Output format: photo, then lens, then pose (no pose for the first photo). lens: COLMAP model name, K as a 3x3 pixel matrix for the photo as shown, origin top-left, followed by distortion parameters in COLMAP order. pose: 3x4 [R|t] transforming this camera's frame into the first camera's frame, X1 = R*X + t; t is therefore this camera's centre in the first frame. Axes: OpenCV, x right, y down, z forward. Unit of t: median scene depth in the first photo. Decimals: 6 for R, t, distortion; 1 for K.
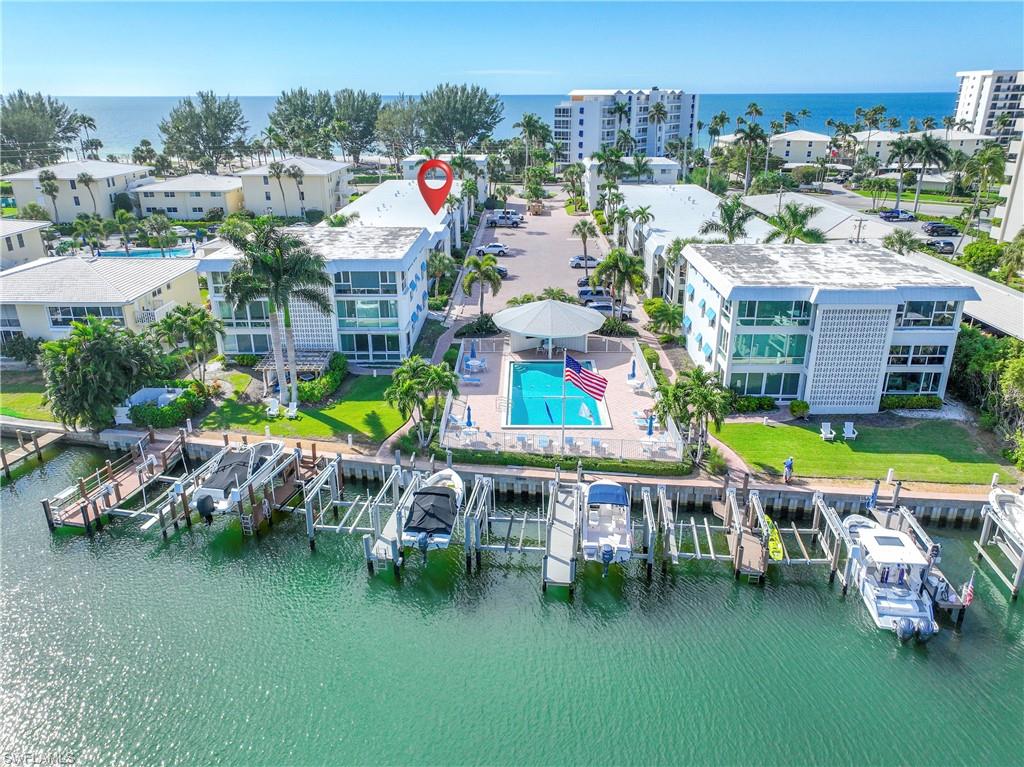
lens RADIAL K [[712.5, 0, 512.0], [0, 712.5, 383.5], [0, 0, 1]] dist [-0.002088, 0.028294]
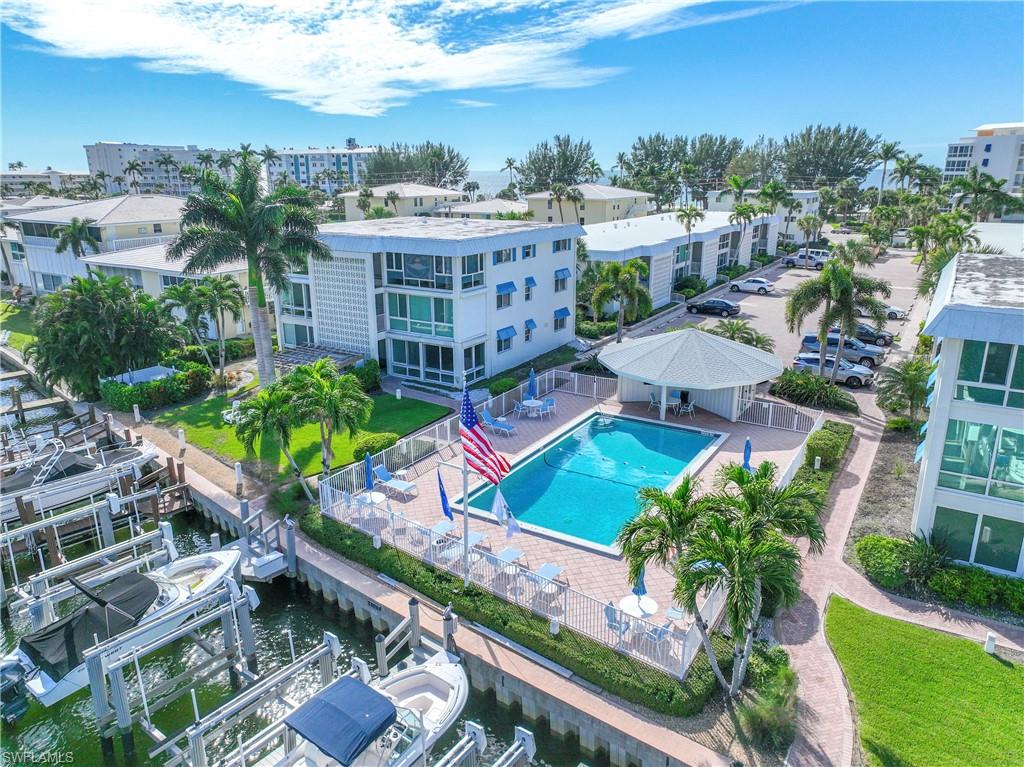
lens RADIAL K [[712.5, 0, 512.0], [0, 712.5, 383.5], [0, 0, 1]] dist [-0.002088, 0.028294]
pose [[0.868596, 0.148150, -0.472856, 0.221127], [-0.185591, 0.982065, -0.033225, -0.020013], [0.459453, 0.116617, 0.880513, 0.382622]]
